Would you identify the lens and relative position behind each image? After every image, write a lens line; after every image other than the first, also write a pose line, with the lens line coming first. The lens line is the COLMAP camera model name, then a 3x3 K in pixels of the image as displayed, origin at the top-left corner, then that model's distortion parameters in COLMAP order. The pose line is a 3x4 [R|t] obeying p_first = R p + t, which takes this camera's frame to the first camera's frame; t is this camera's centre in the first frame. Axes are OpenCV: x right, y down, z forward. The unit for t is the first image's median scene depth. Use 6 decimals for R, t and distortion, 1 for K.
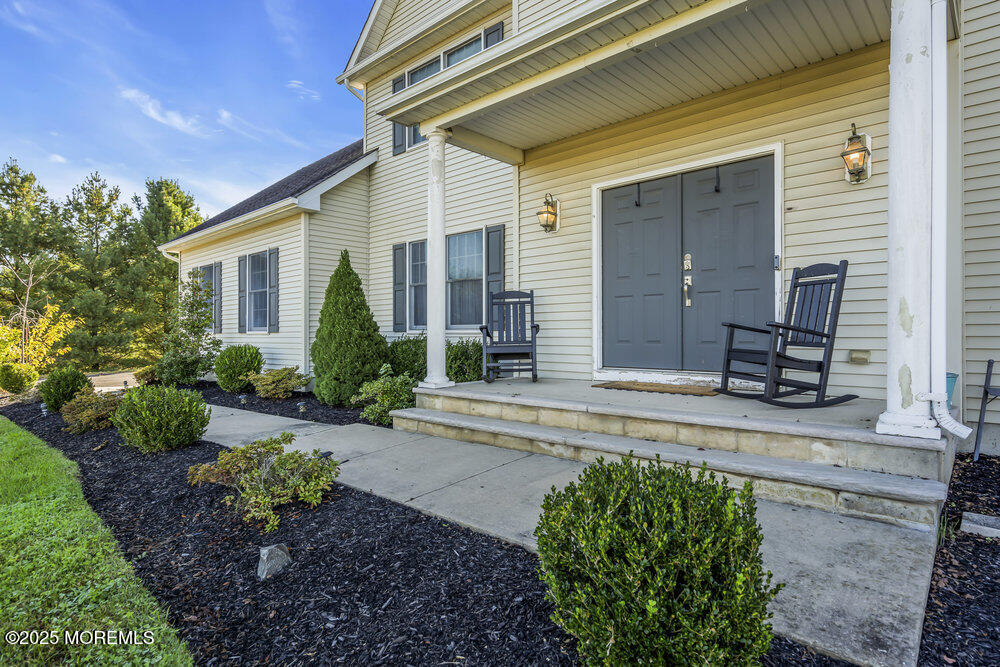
lens RADIAL K [[525.1, 0, 515.0], [0, 525.1, 327.8], [0, 0, 1]] dist [-0.000879, 0.000263]
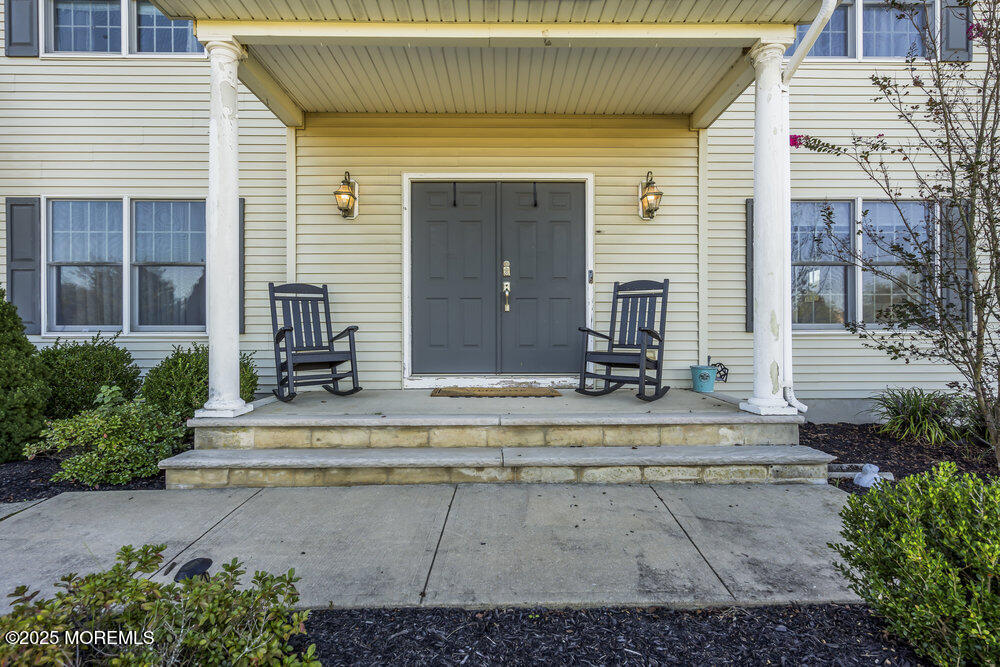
lens RADIAL K [[480.8, 0, 493.9], [0, 480.8, 334.2], [0, 0, 1]] dist [-0.002495, 0.001142]
pose [[0.742305, 0.006632, 0.670029, -0.365984], [-0.008219, 0.999966, -0.000792, 0.005683], [-0.670012, -0.004919, 0.742334, 0.352039]]
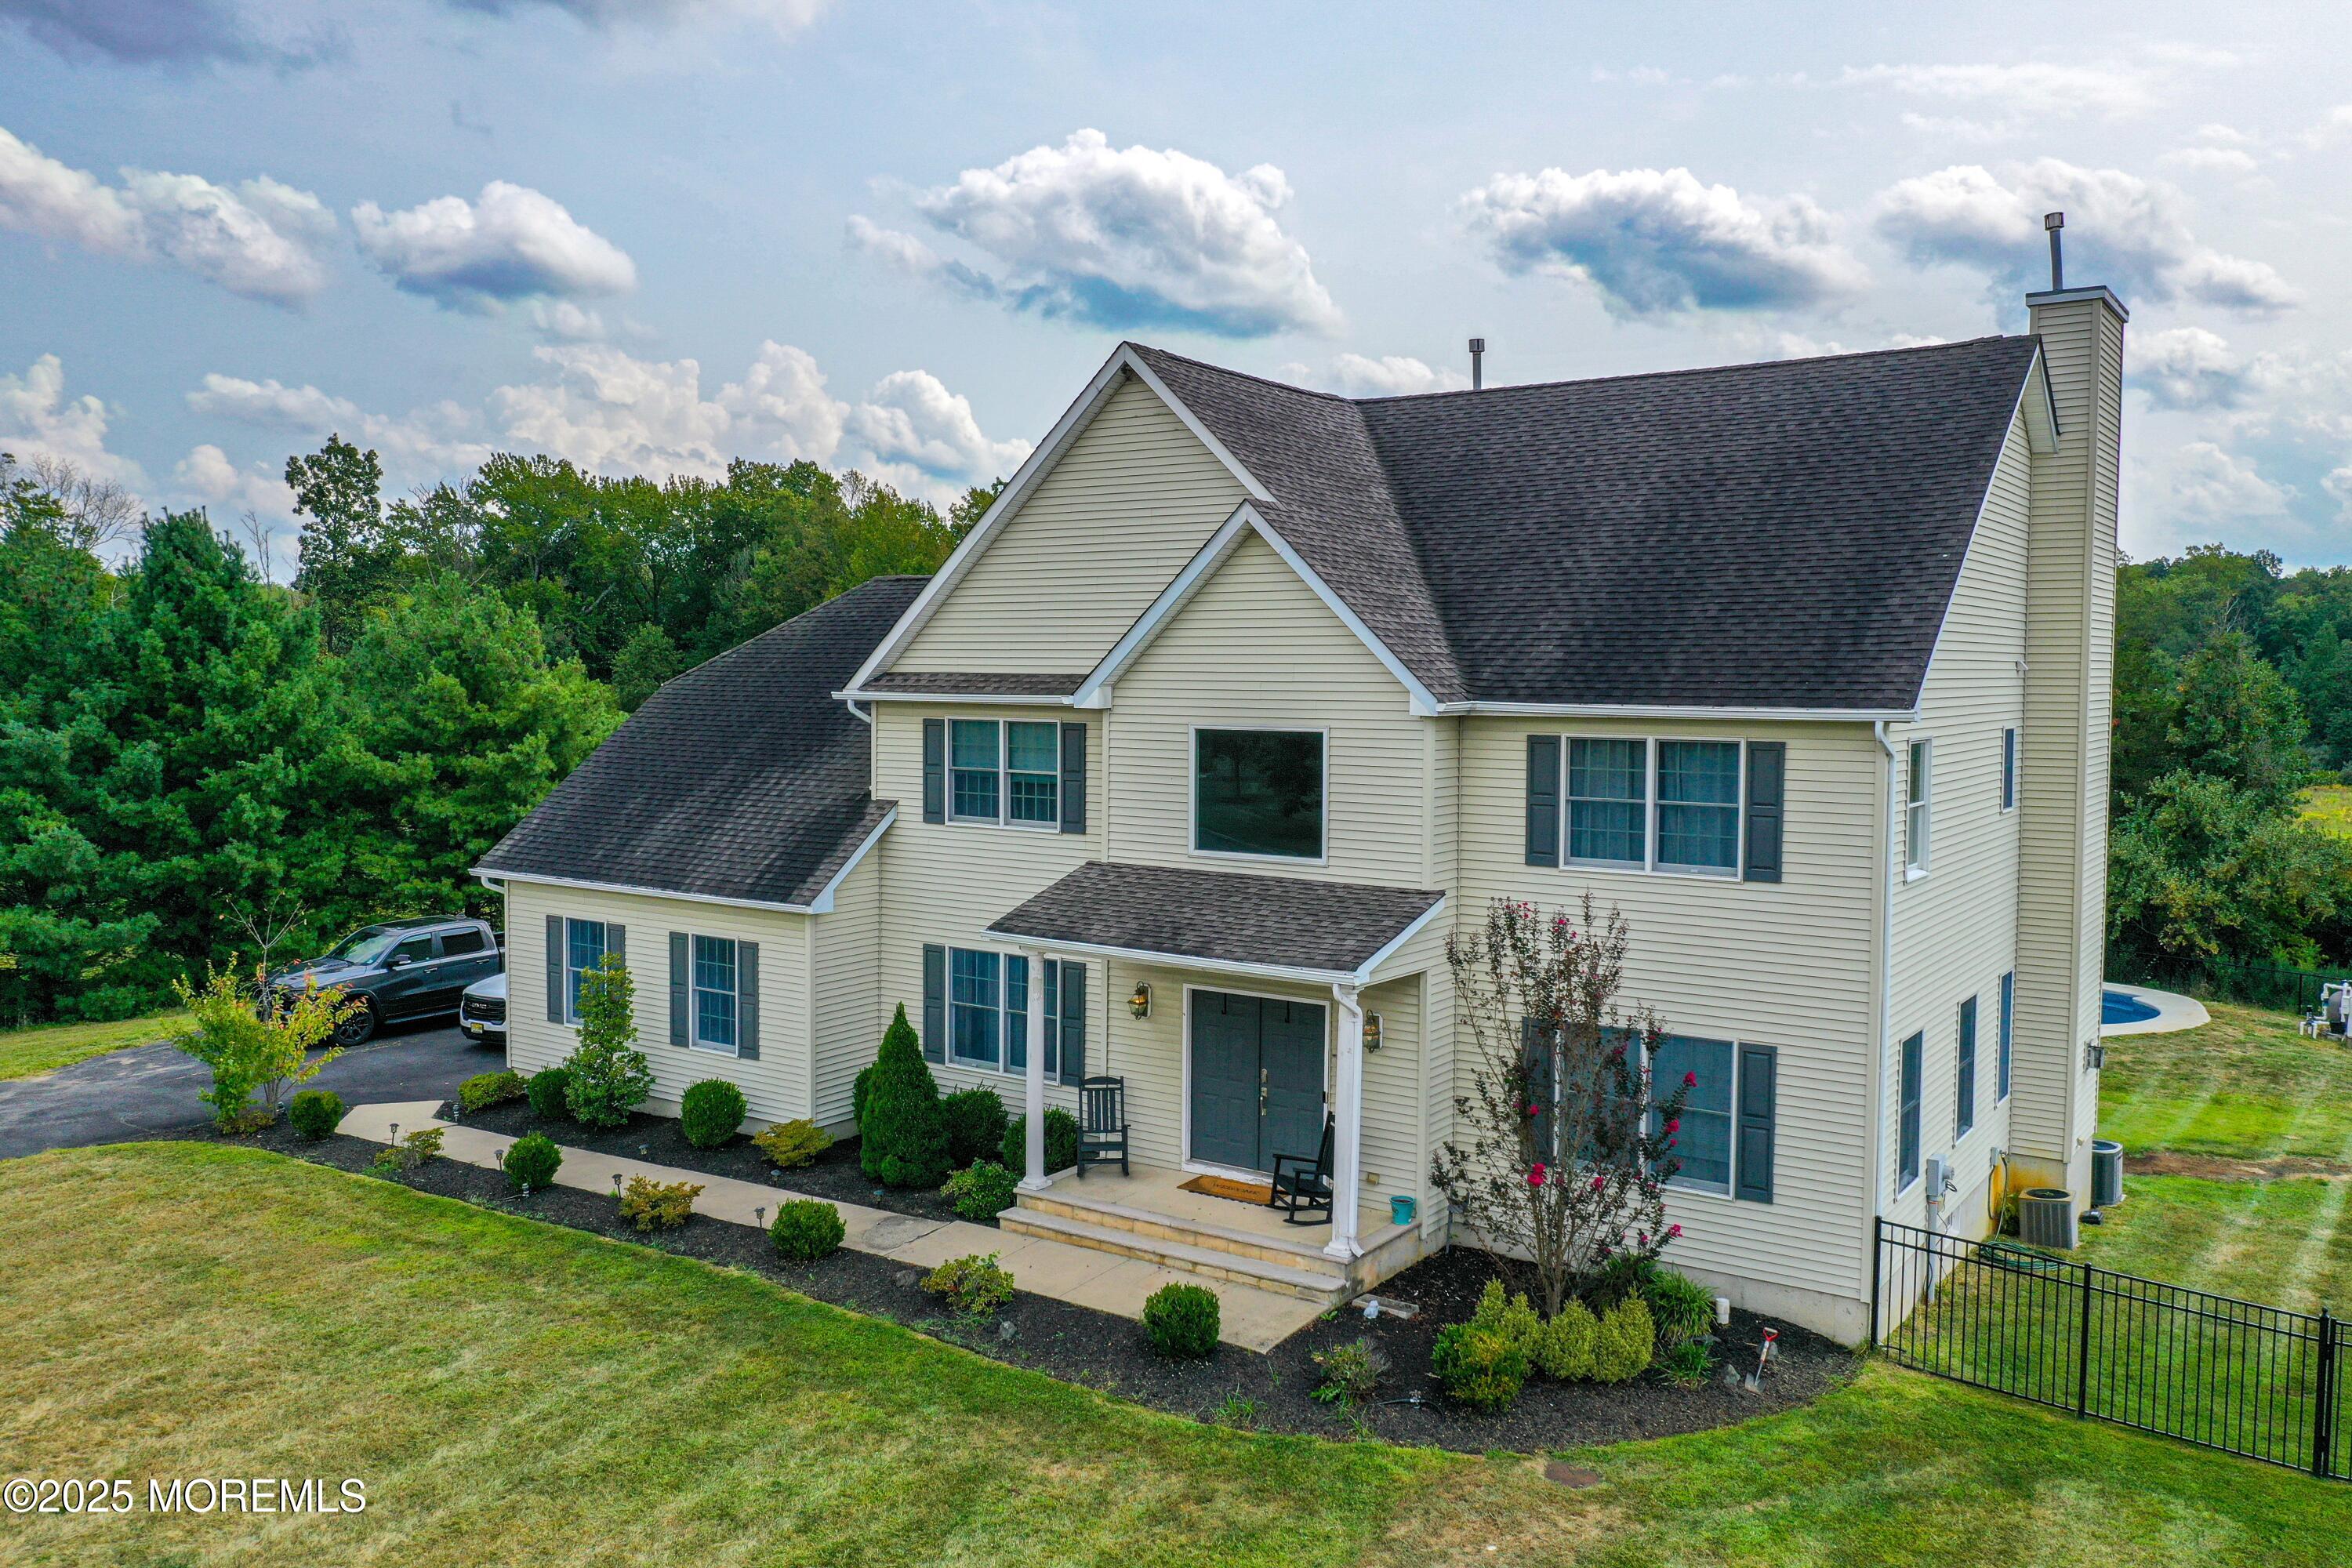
lens RADIAL K [[1807.0, 0, 1176.0], [0, 1807.0, 784.0], [0, 0, 1]] dist [-0.001528, -0.000175]
pose [[0.994192, 0.005578, 0.107477, -0.309469], [-0.013535, 0.997207, 0.073451, -1.144699], [-0.106767, -0.074479, 0.991491, -3.062690]]
